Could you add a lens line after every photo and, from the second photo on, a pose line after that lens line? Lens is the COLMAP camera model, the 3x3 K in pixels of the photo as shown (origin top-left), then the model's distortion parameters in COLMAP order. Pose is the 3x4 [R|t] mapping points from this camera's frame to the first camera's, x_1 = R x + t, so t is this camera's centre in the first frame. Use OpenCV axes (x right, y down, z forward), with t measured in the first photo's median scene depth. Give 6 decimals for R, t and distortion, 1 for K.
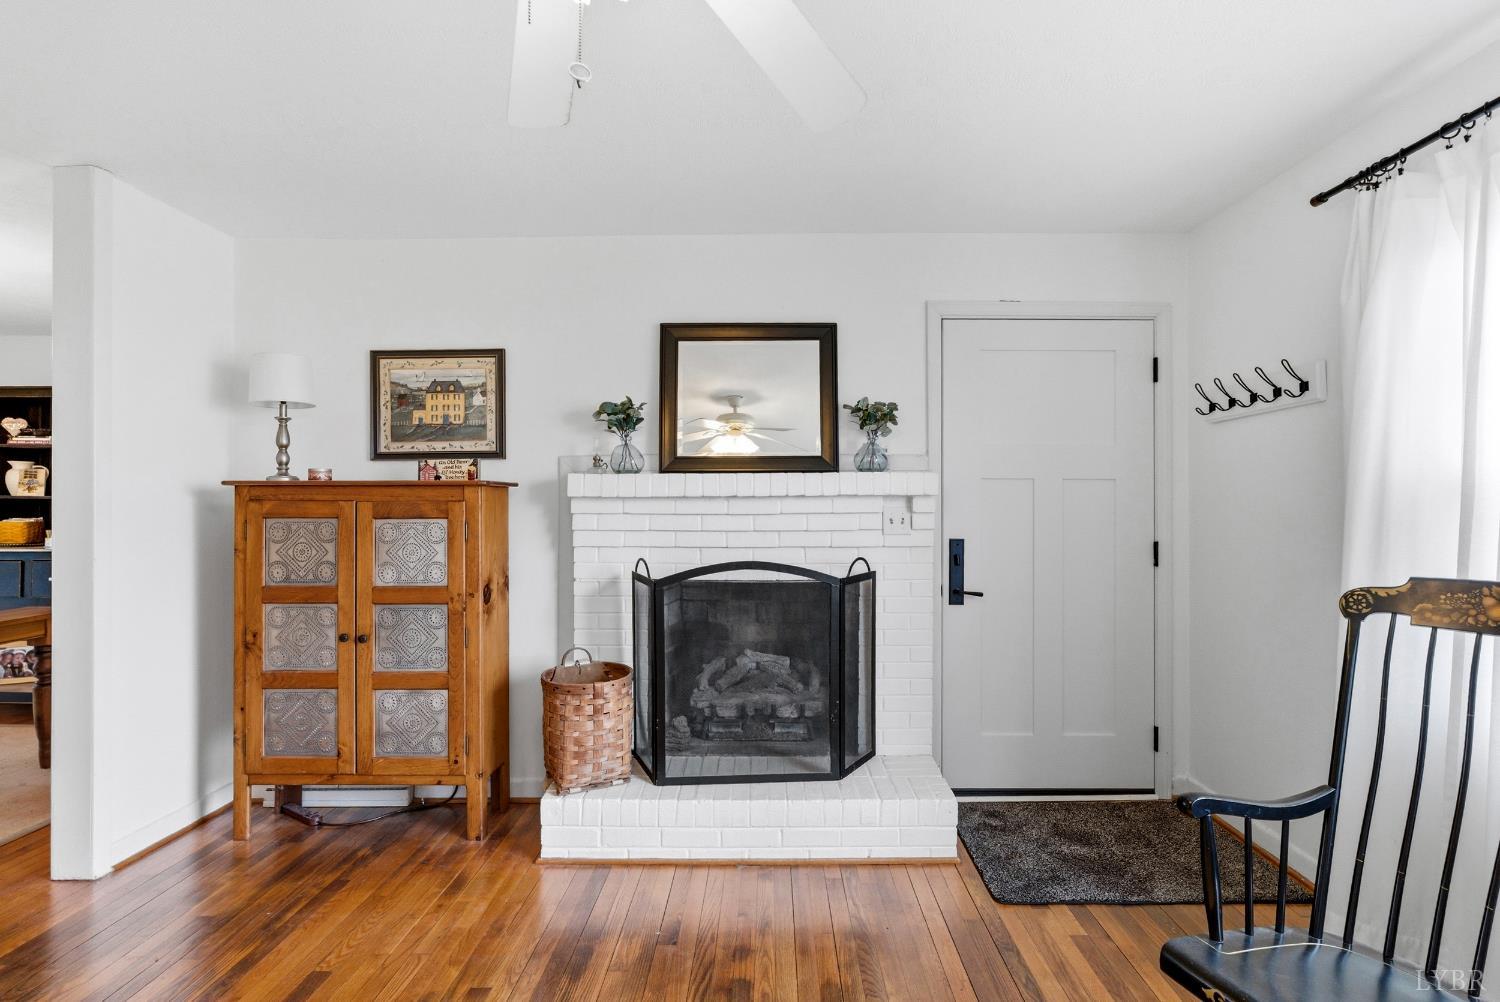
lens RADIAL K [[690.9, 0, 750.2], [0, 690.9, 492.9], [0, 0, 1]] dist [-0.051301, 0.000079]
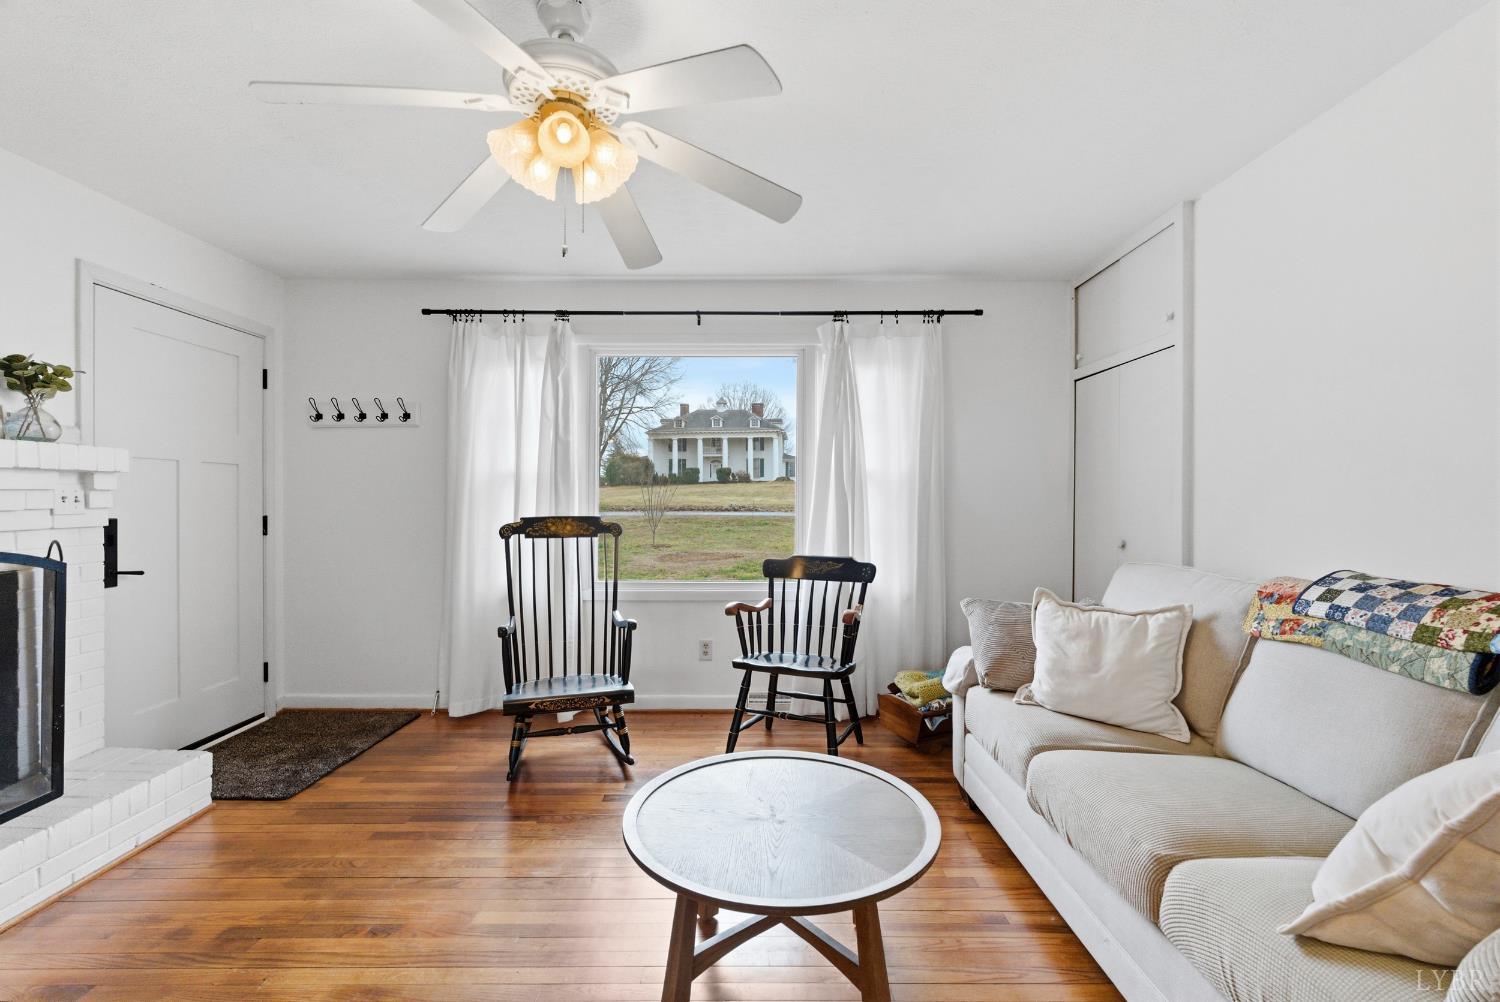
lens RADIAL K [[675.2, 0, 754.0], [0, 675.2, 482.8], [0, 0, 1]] dist [-0.002169, -0.000339]
pose [[-0.042564, 0.019781, 0.998898, -0.744649], [-0.019281, 0.999602, -0.020617, 0.021232], [-0.998908, -0.020138, -0.042166, 0.154866]]
